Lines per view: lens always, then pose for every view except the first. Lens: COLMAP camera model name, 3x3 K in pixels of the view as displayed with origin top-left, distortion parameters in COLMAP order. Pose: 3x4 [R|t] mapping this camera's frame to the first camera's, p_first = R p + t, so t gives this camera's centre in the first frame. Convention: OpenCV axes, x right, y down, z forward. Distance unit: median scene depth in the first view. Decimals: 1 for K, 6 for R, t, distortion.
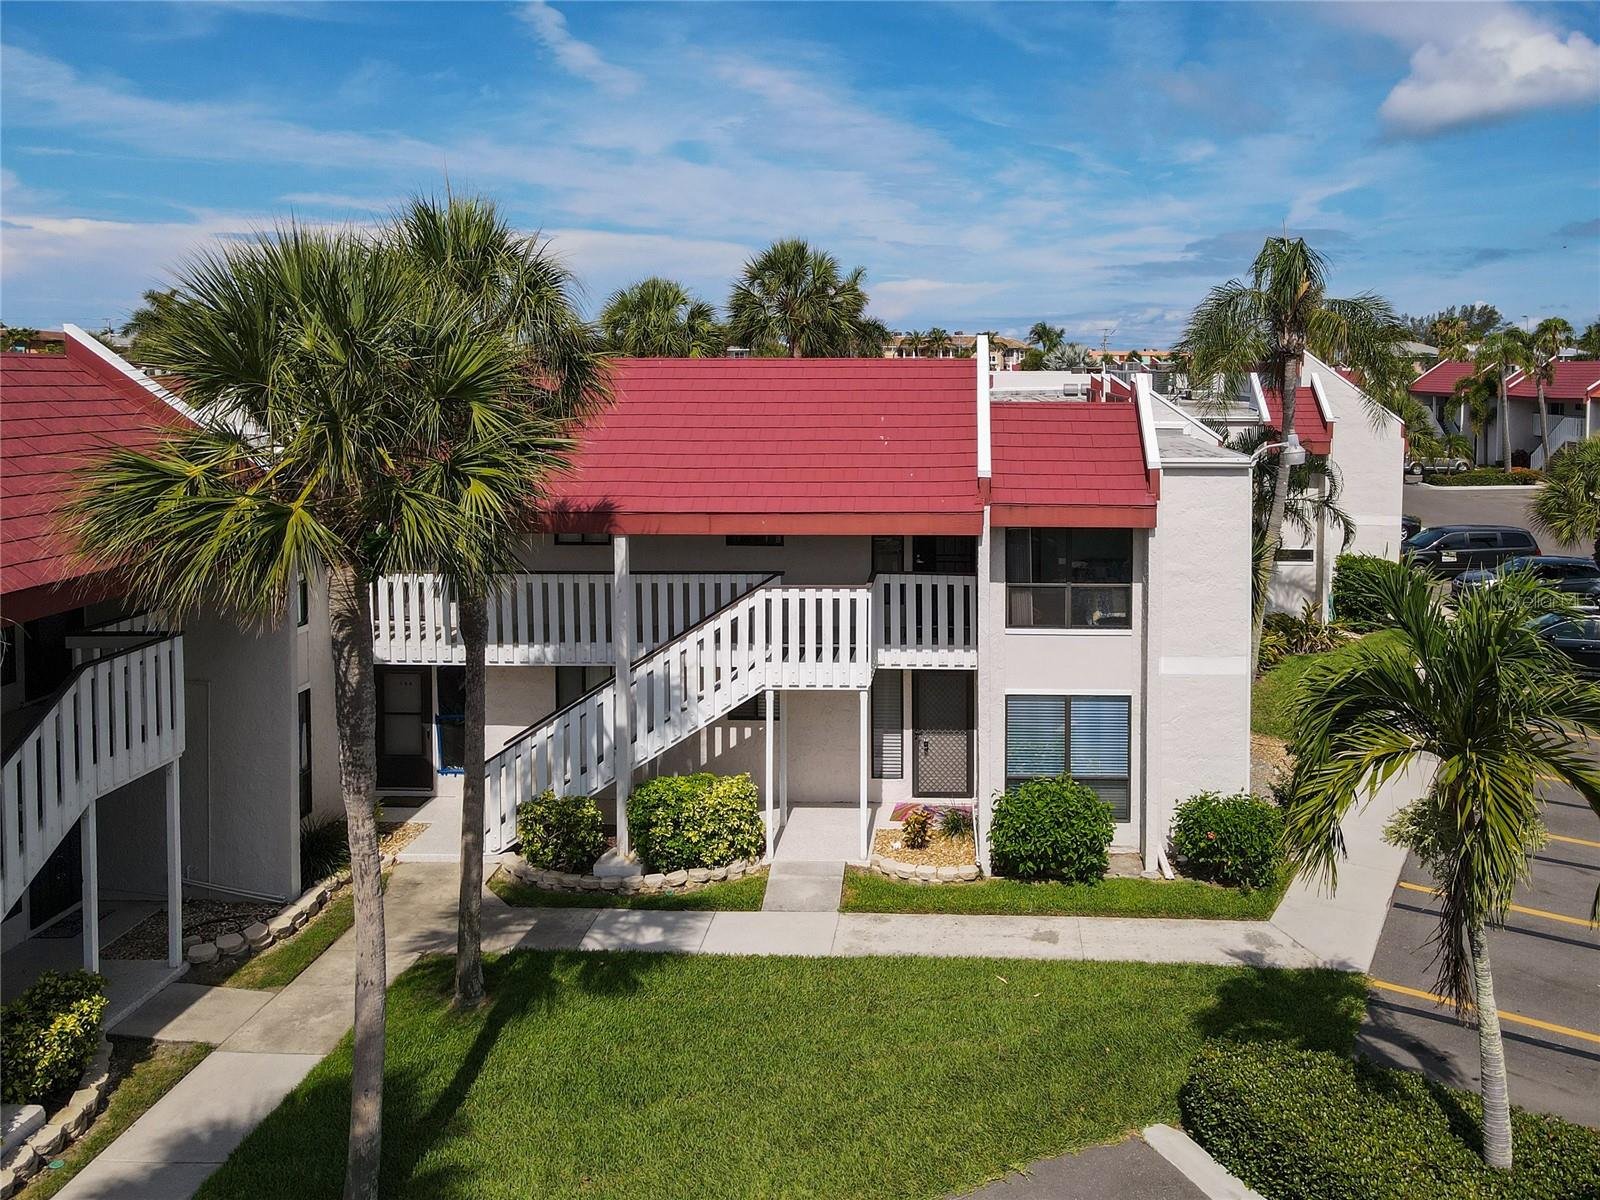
lens RADIAL K [[2940.8, 0, 770.1], [0, 2940.8, 601.4], [0, 0, 1]] dist [-0.043960, 1.176641]
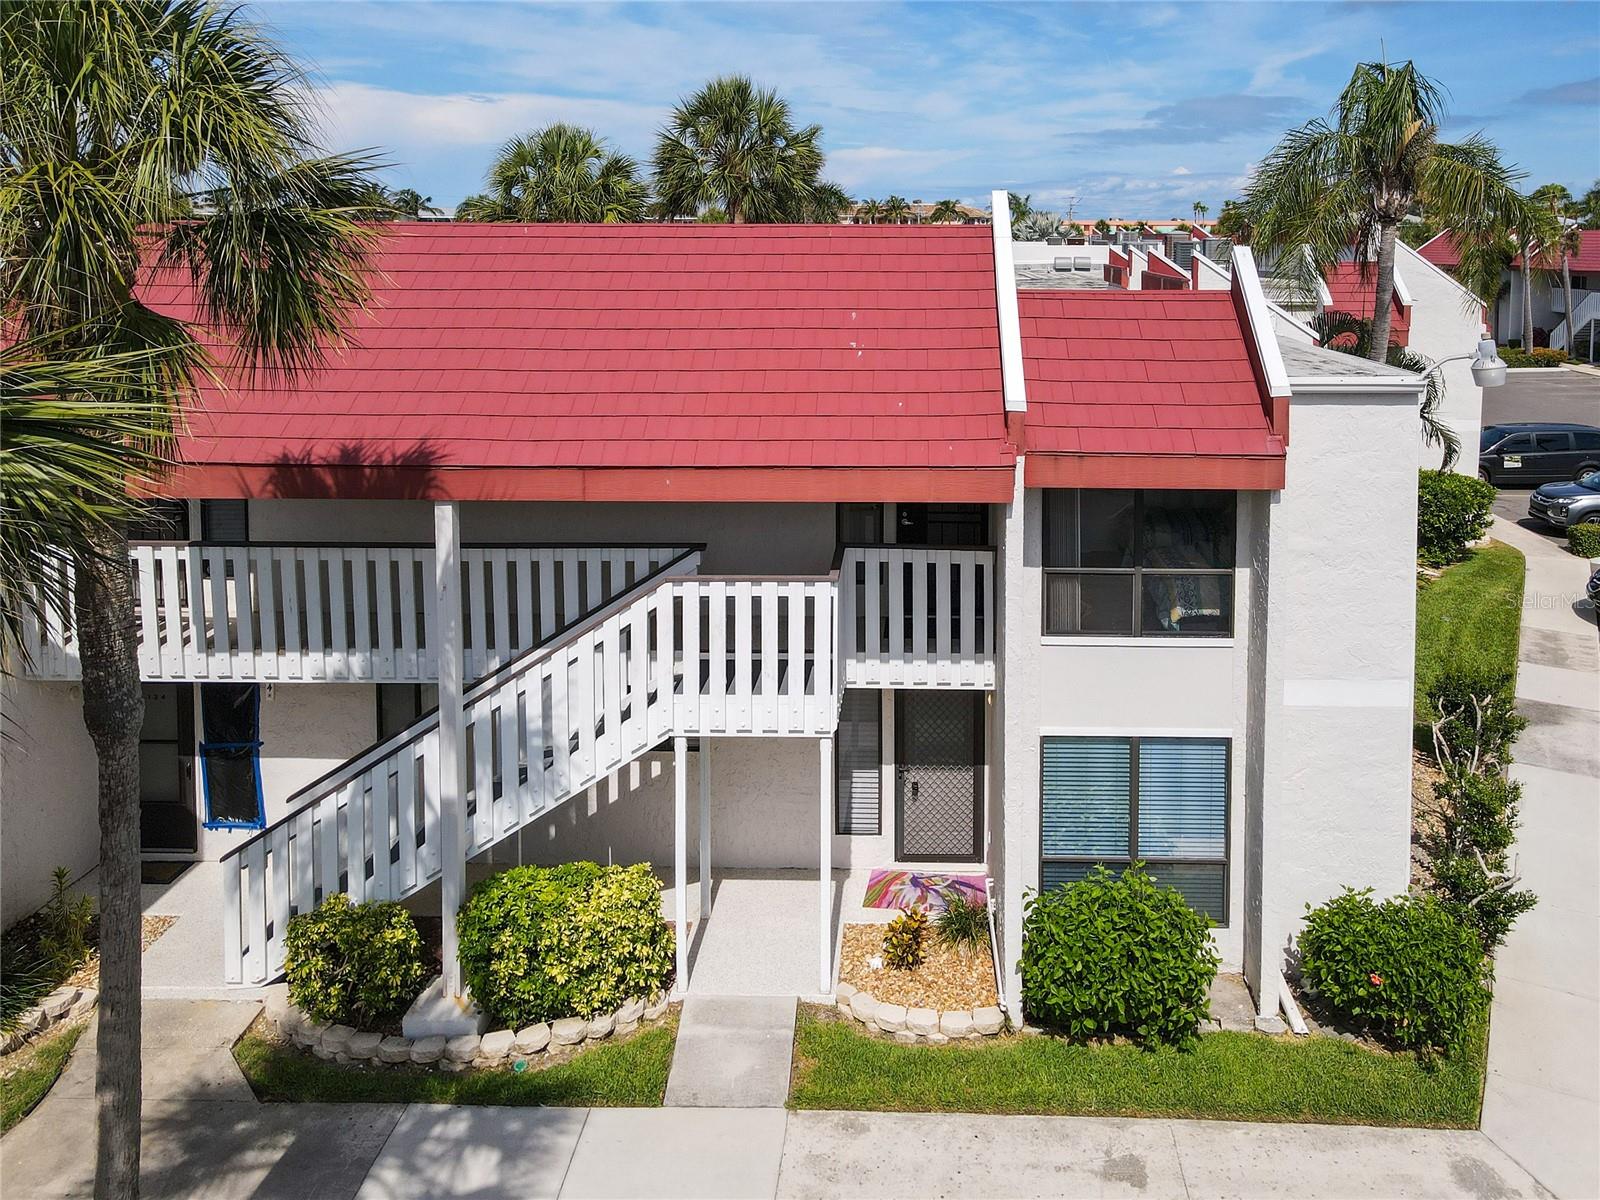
lens RADIAL K [[2985.3, 0, 798.6], [0, 2985.3, 548.3], [0, 0, 1]] dist [0.005898, 1.580635]
pose [[0.999677, -0.000564, 0.025400, 0.008994], [-0.000058, 0.999700, 0.024489, -0.027038], [-0.025406, -0.024483, 0.999377, 0.338464]]
